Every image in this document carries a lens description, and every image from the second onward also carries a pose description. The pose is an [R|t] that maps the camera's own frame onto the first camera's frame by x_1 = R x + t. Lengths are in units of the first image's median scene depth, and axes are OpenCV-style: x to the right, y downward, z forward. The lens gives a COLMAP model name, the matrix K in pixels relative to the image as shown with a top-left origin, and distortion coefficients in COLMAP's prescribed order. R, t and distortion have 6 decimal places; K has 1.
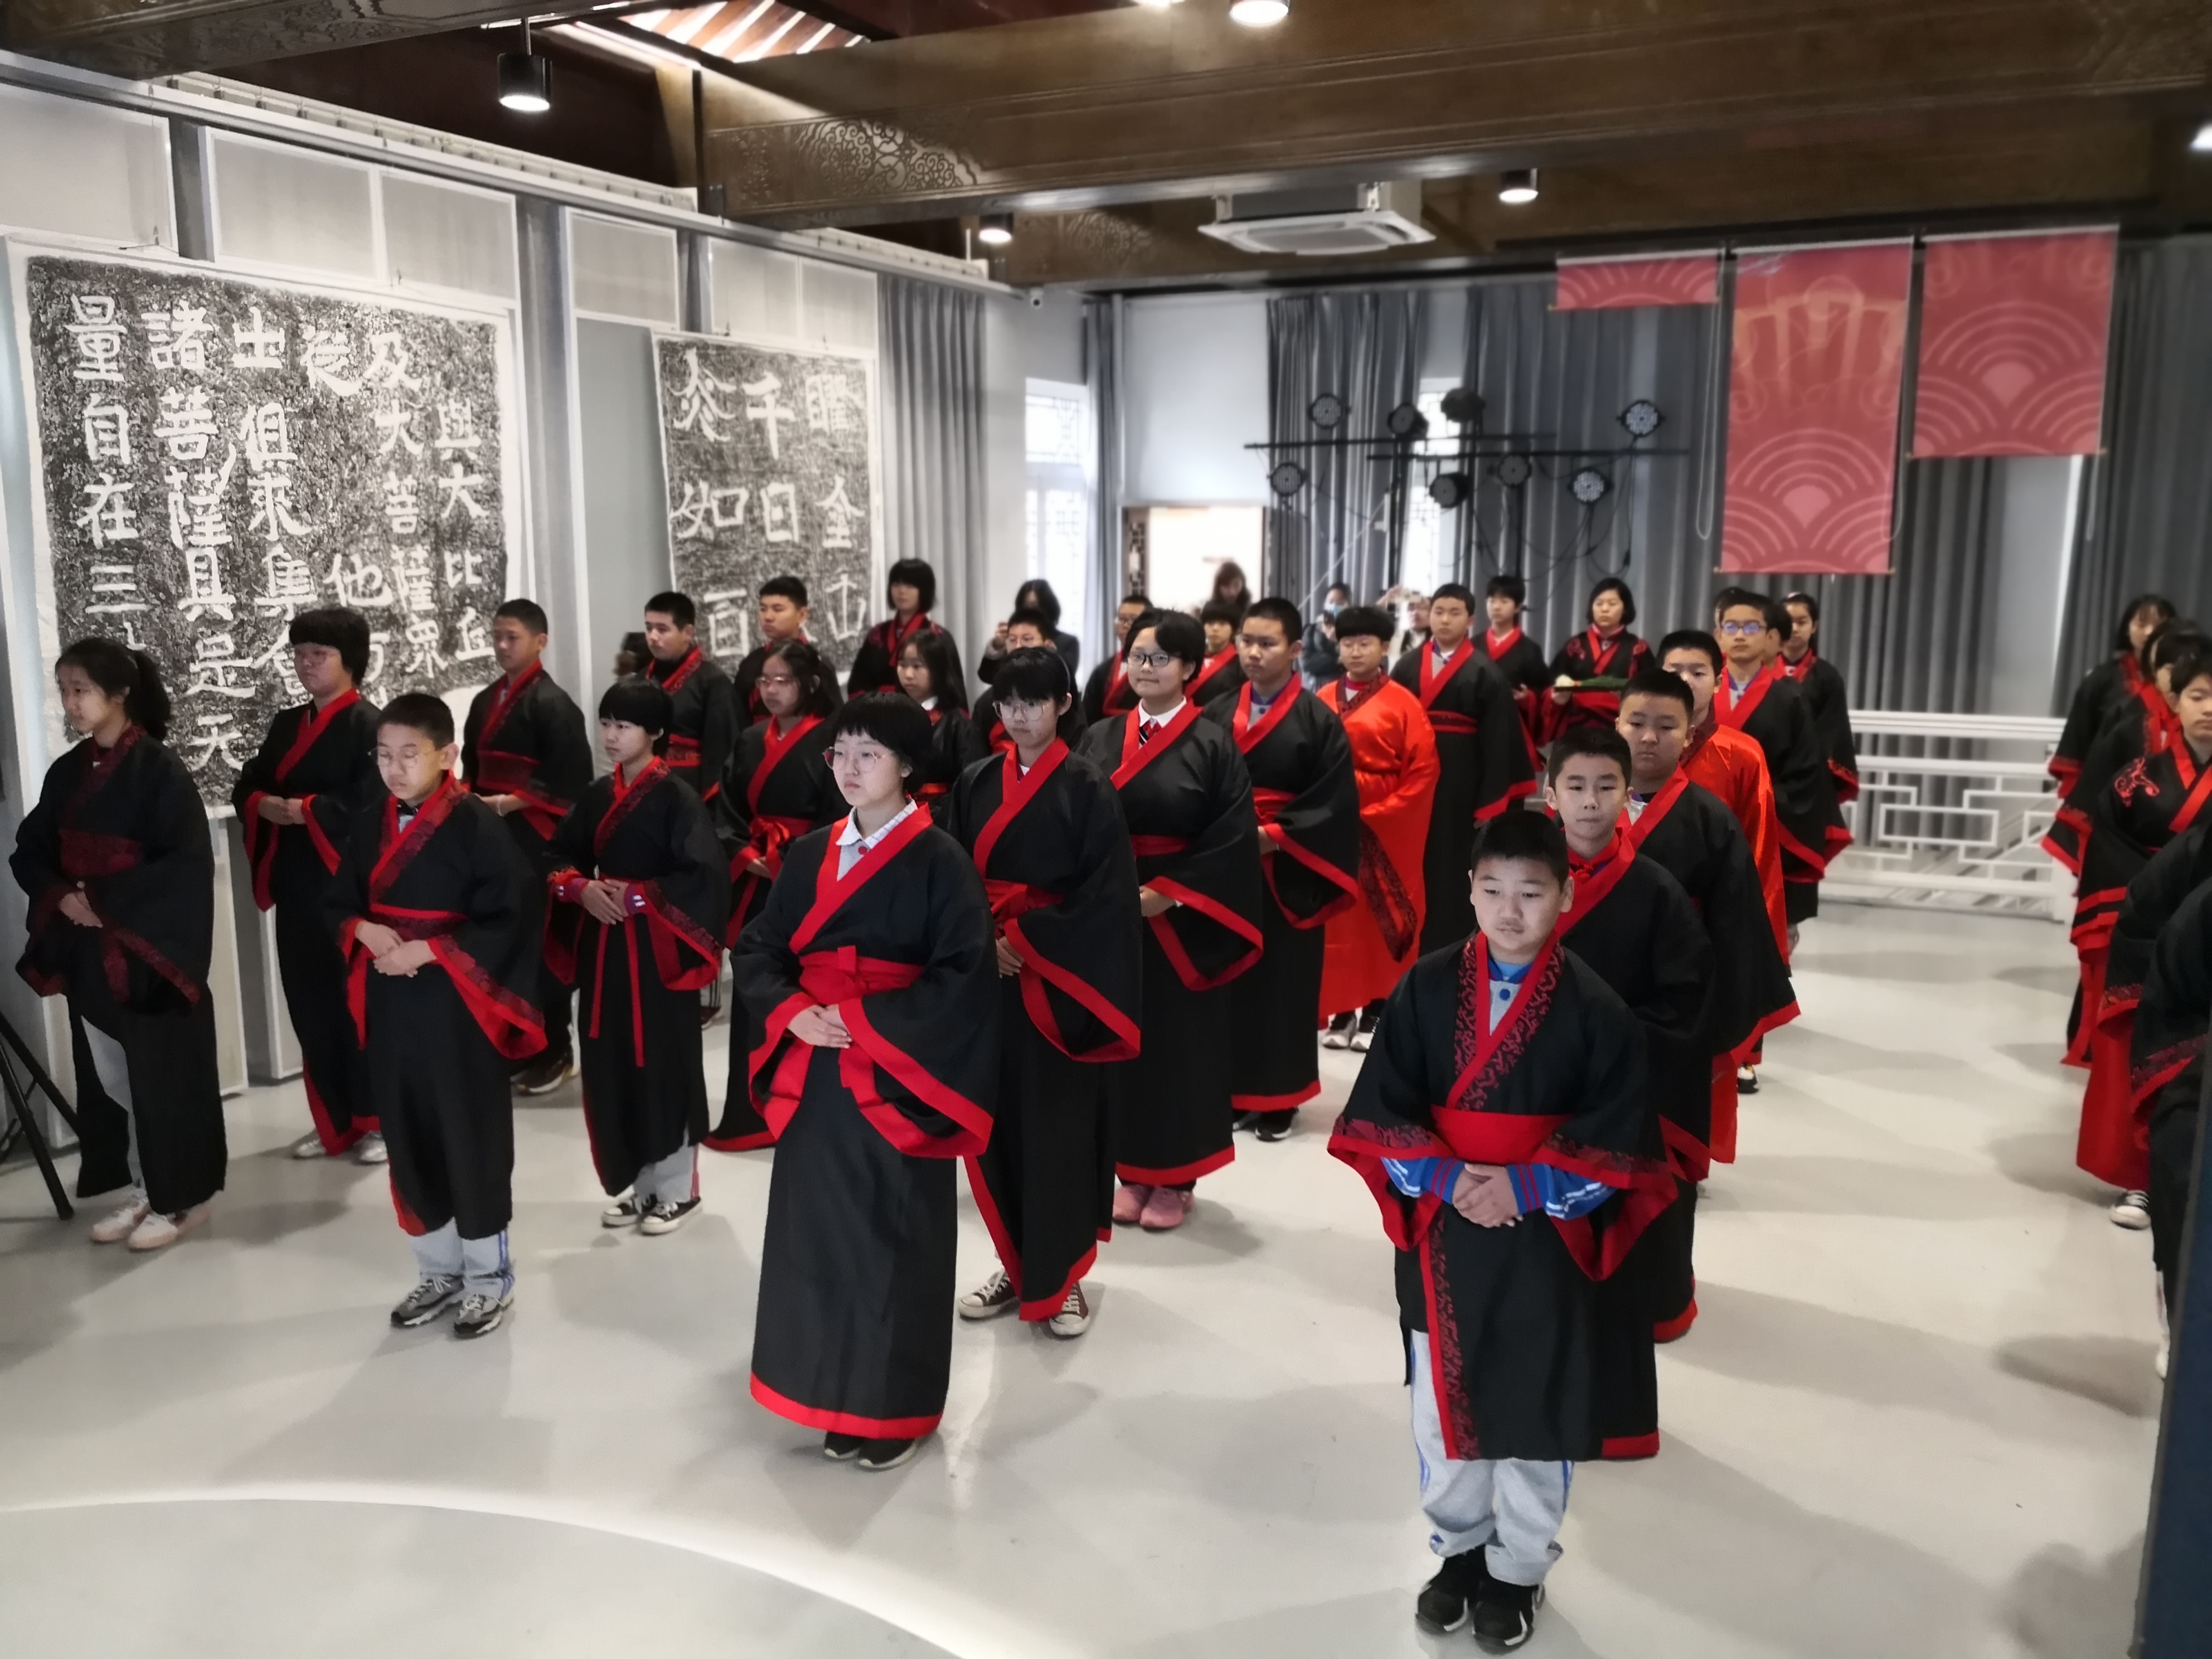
lens RADIAL K [[1759.7, 0, 1101.3], [0, 1759.7, 819.8], [0, 0, 1]] dist [-0.007675, -0.026550]
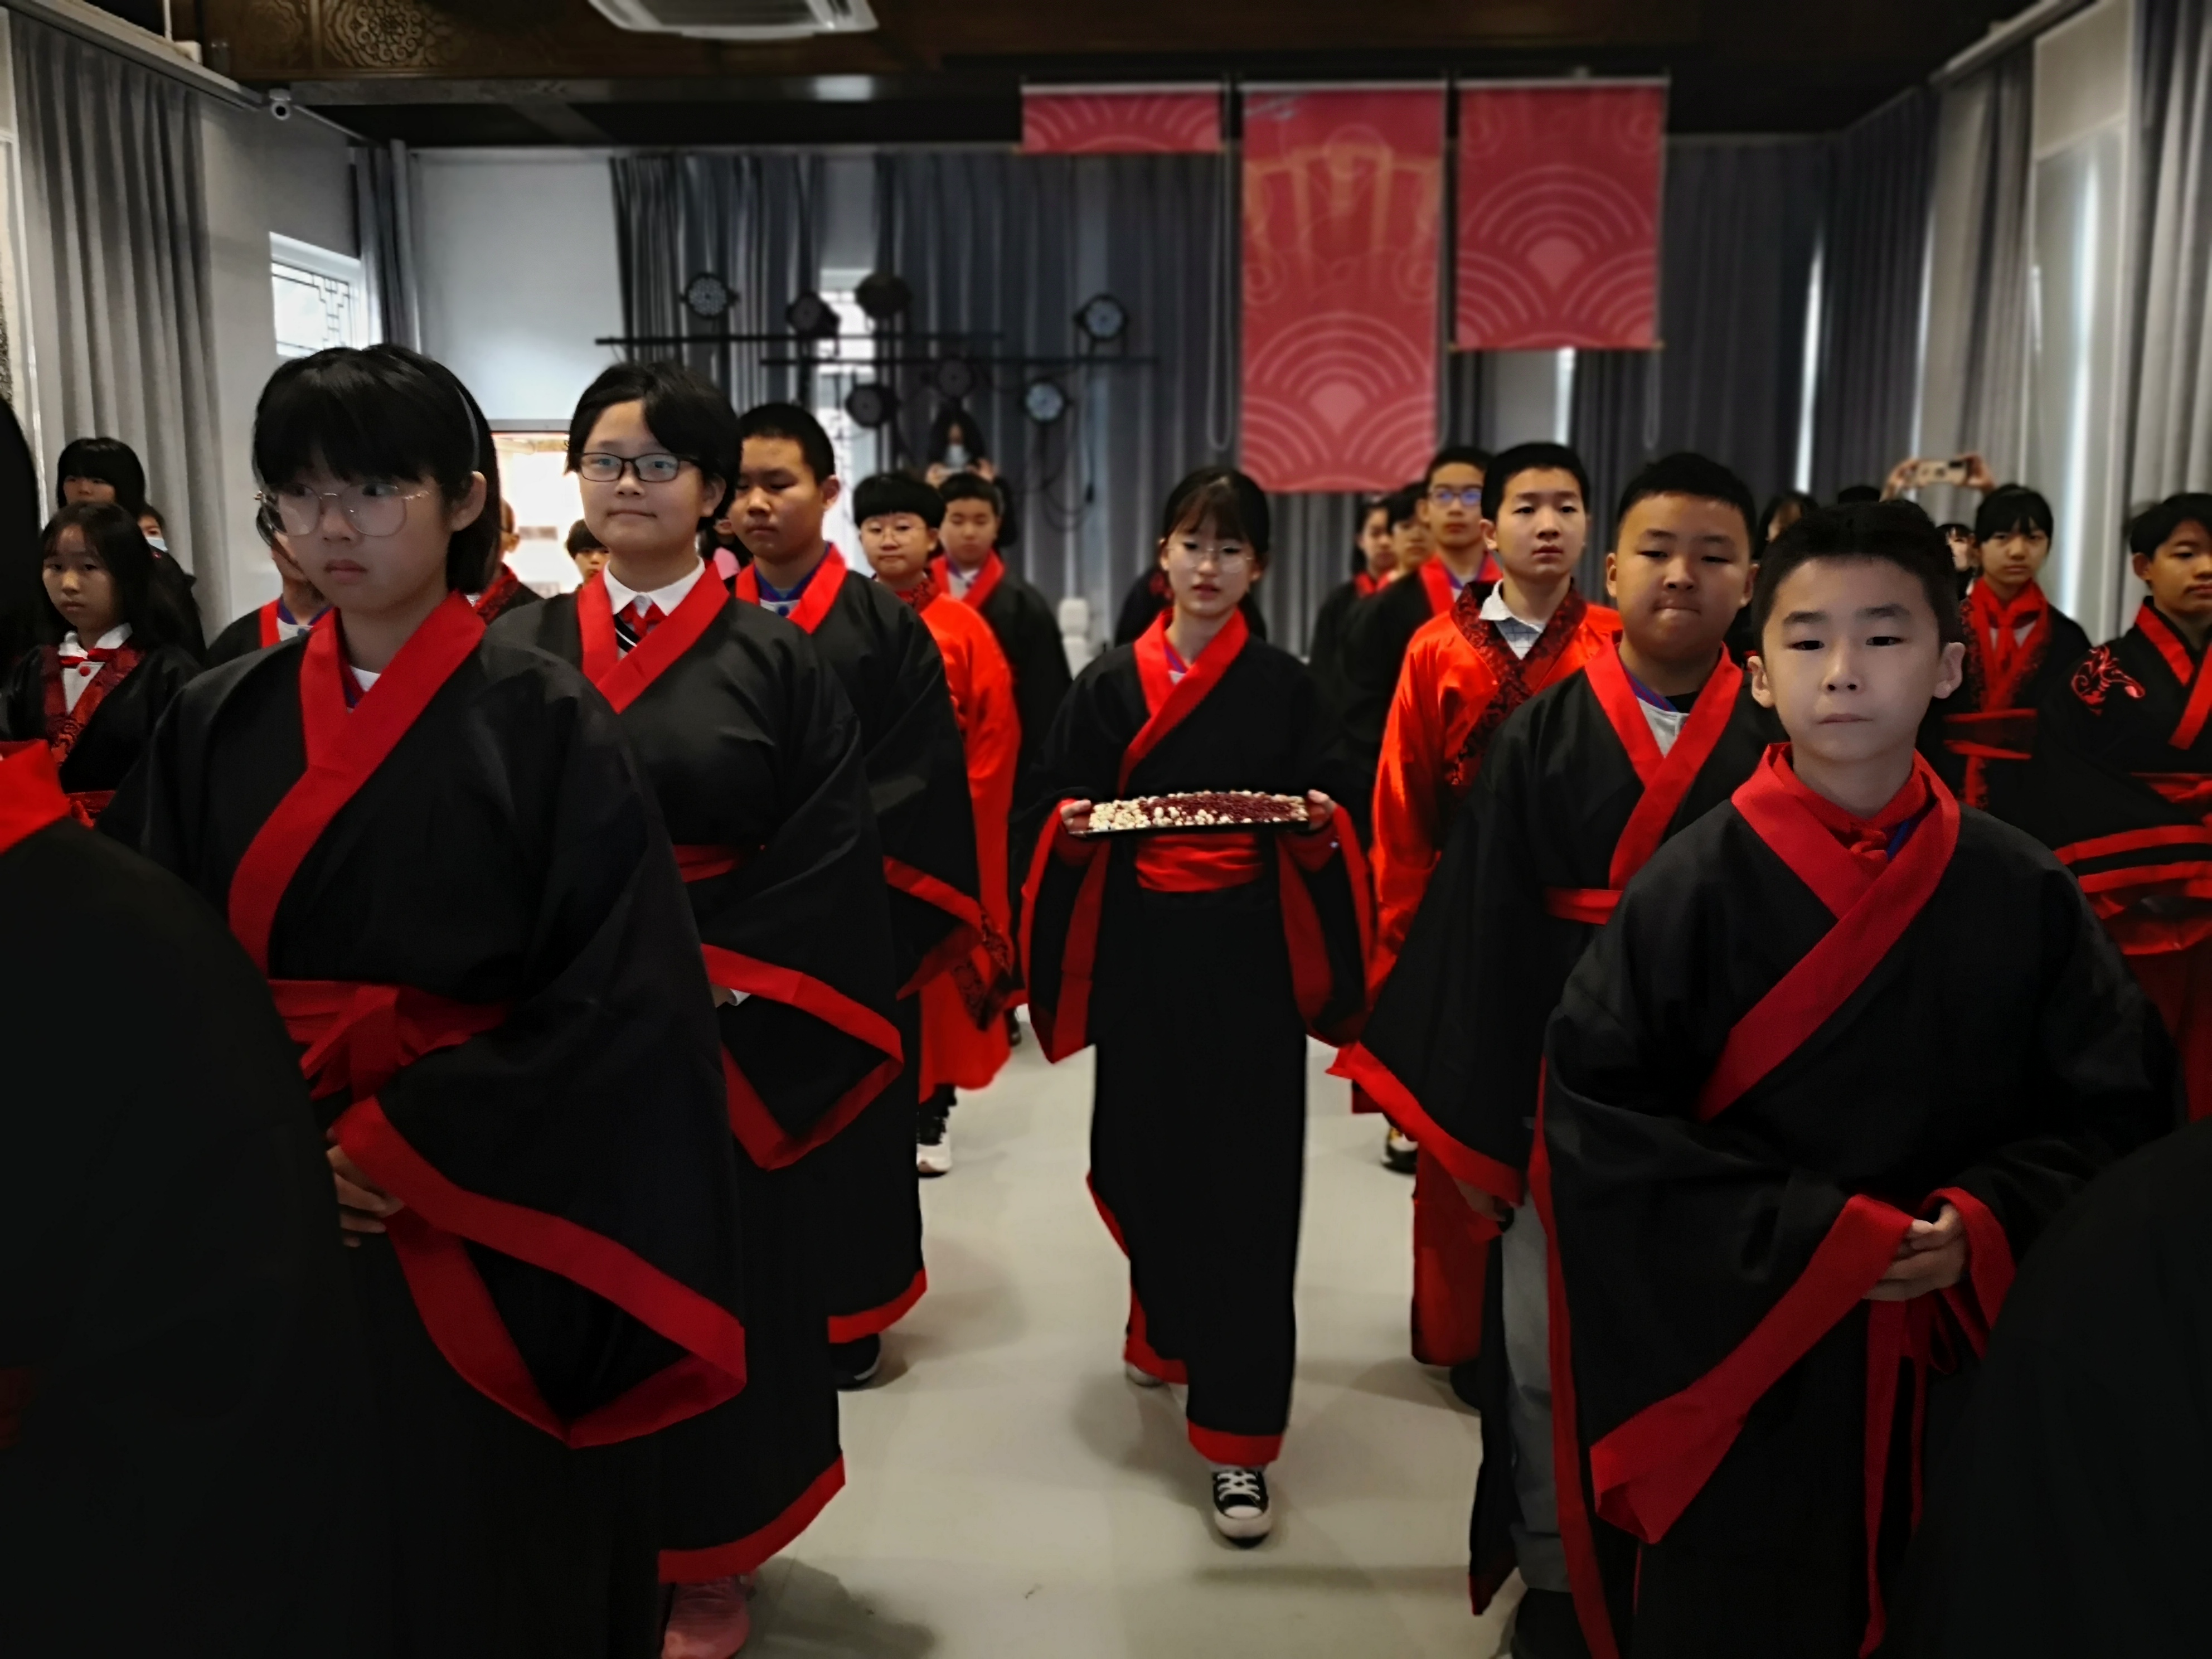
lens RADIAL K [[1759.7, 0, 1104.9], [0, 1759.7, 822.8], [0, 0, 1]] dist [-0.007675, -0.026550]
pose [[0.921424, -0.056641, 0.384408, -0.022011], [0.061179, 0.998127, 0.000424, 0.005932], [-0.383712, 0.023127, 0.923163, 0.298567]]
